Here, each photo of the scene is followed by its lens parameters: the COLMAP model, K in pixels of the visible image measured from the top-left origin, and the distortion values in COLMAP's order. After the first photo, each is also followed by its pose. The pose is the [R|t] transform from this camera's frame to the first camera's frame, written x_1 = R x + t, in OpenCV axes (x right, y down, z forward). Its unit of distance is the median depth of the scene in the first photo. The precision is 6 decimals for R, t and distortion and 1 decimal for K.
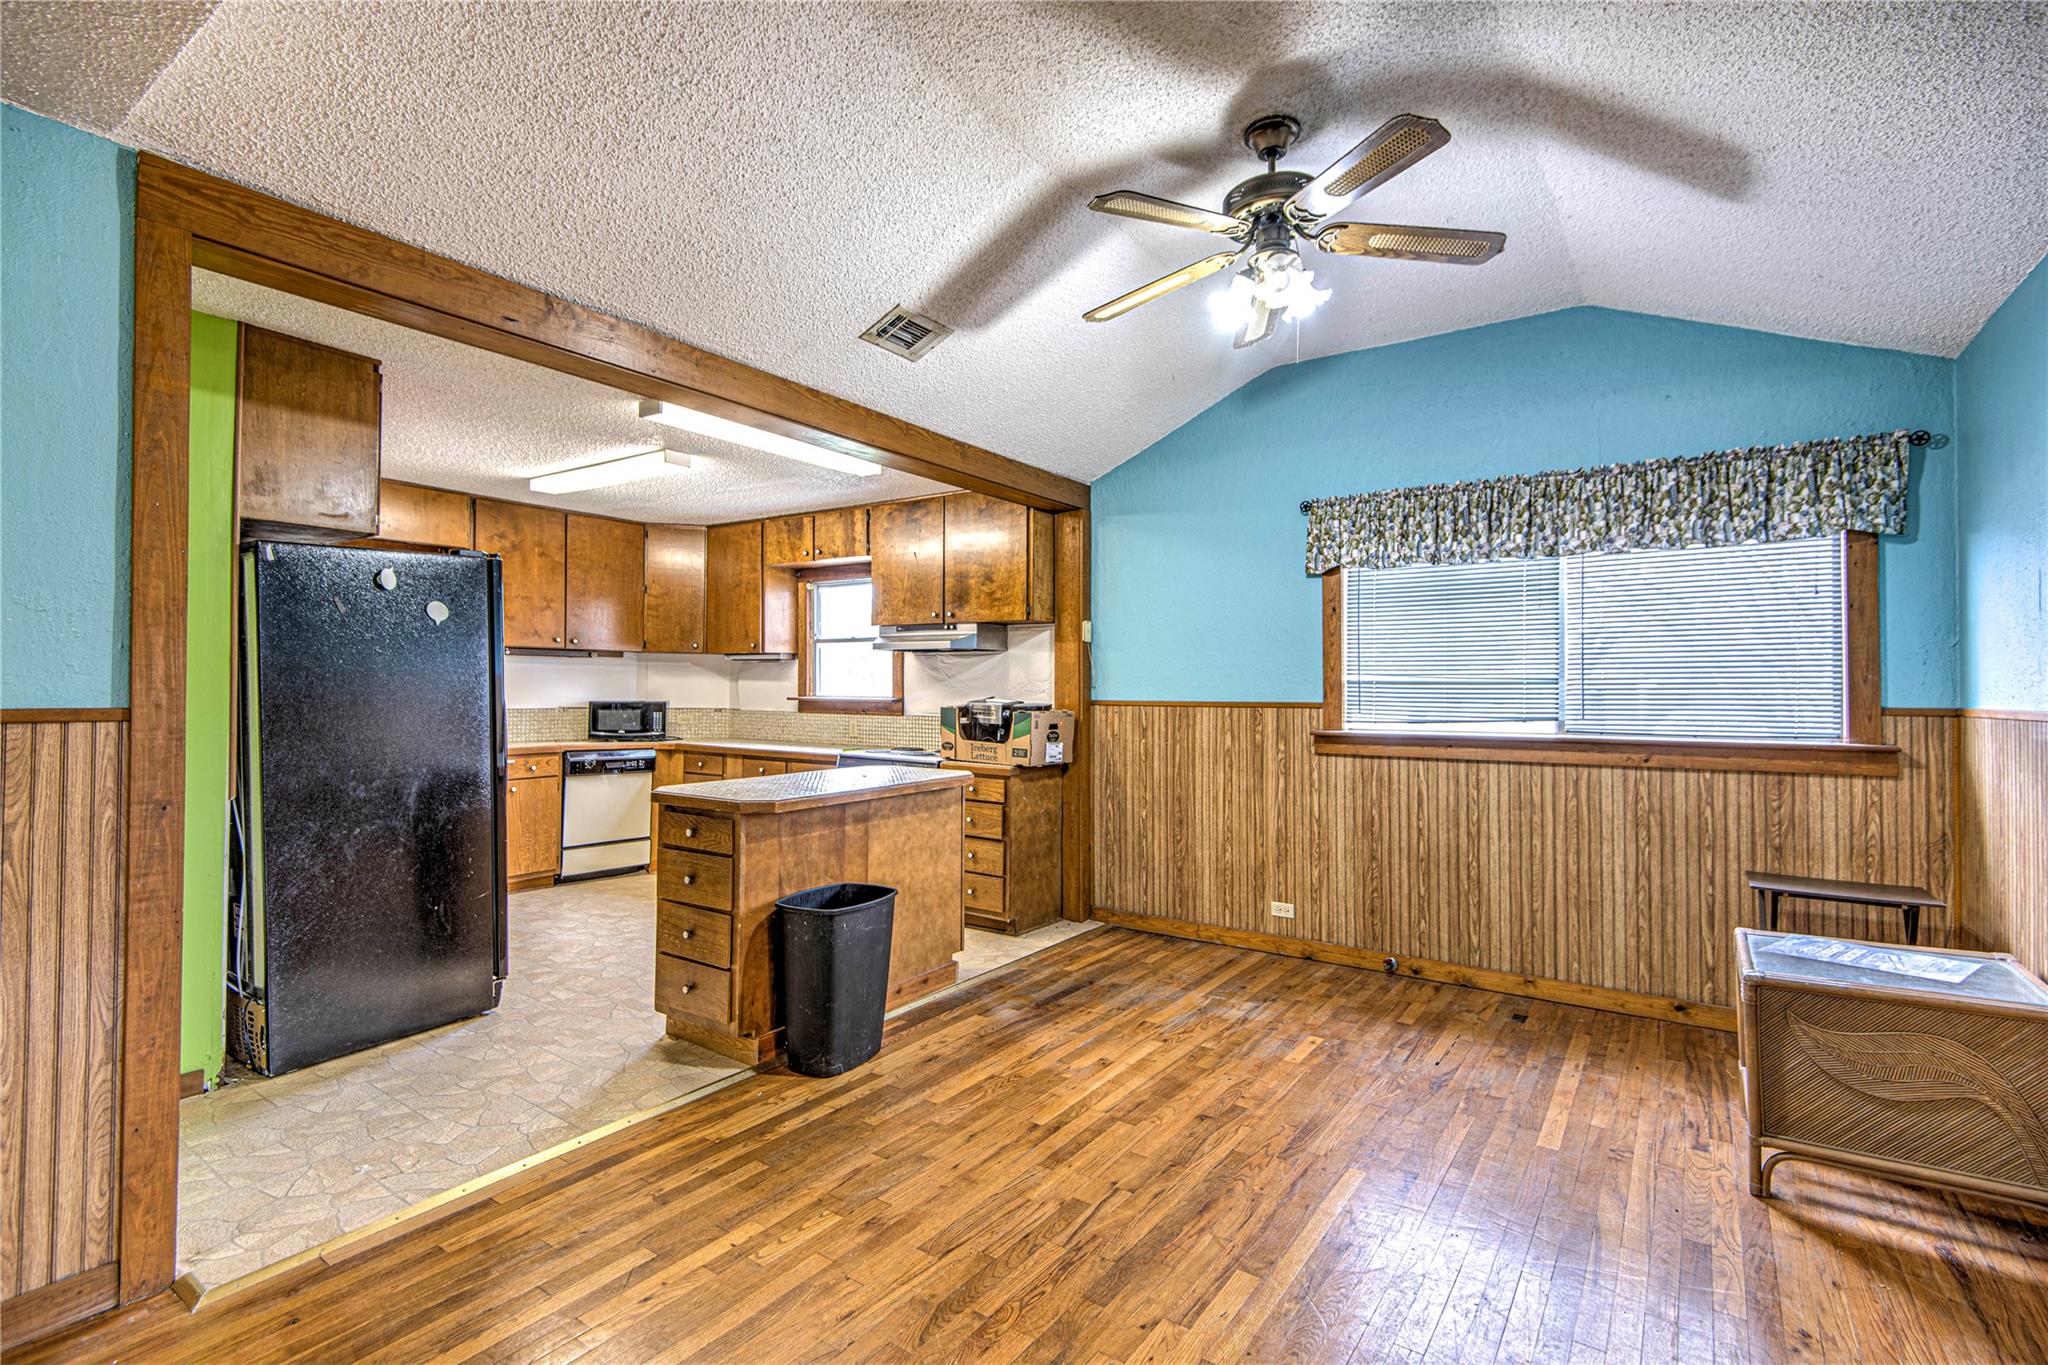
lens RADIAL K [[933.3, 0, 1035.1], [0, 933.3, 681.1], [0, 0, 1]] dist [0.017015, -0.008228]
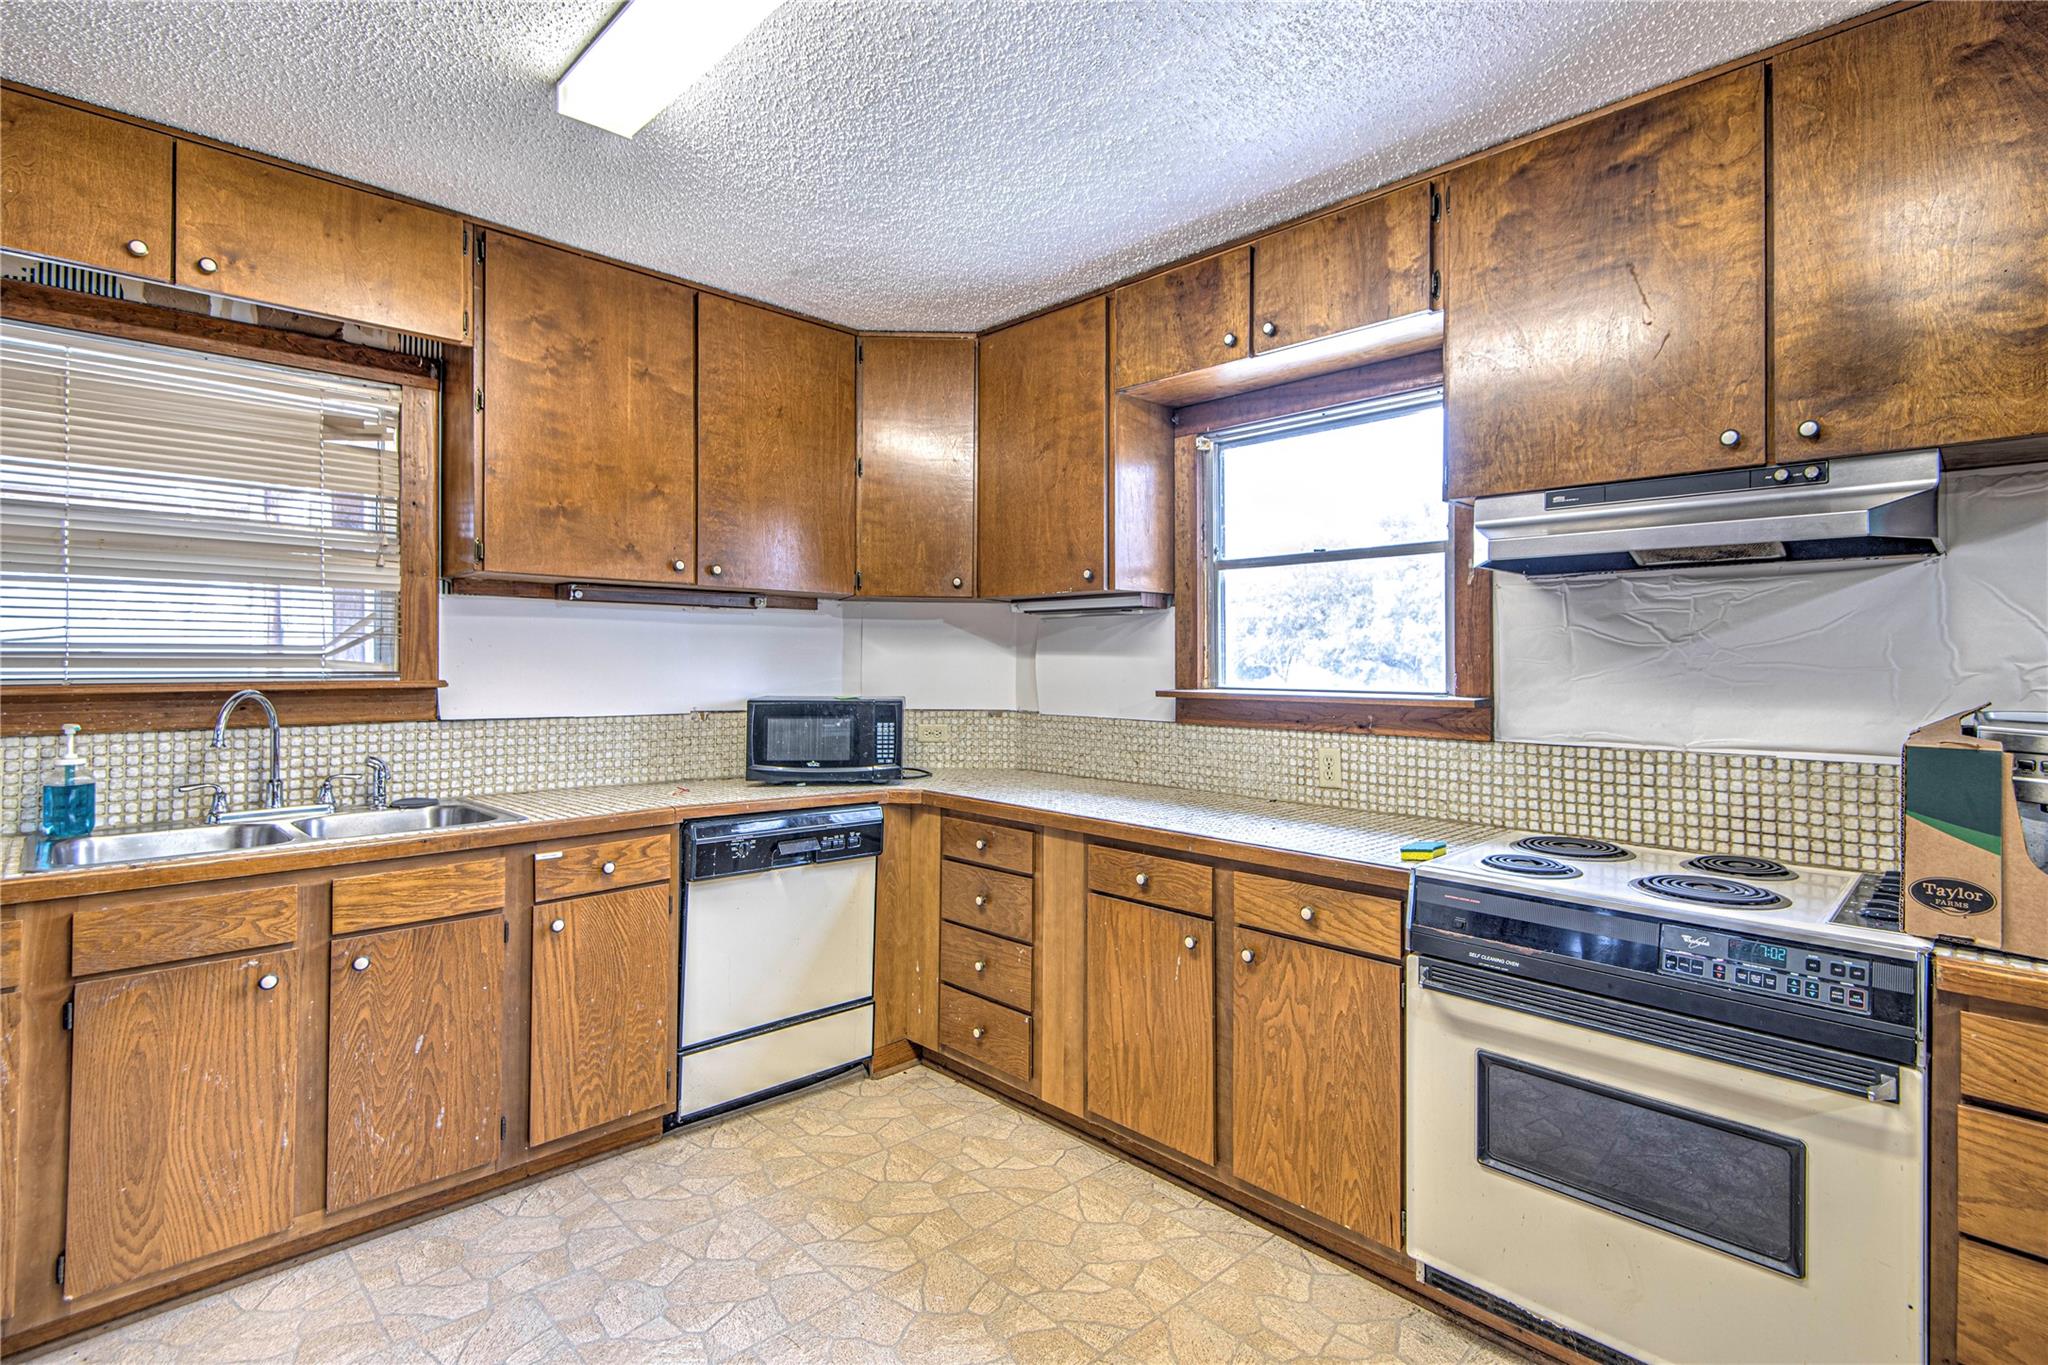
lens RADIAL K [[933.3, 0, 1064.6], [0, 933.3, 663.5], [0, 0, 1]] dist [0.017015, -0.008228]
pose [[0.985401, -0.003578, -0.170211, -0.336566], [0.004679, 0.999971, 0.006067, 0.001750], [0.170185, -0.006775, 0.985389, 0.792435]]
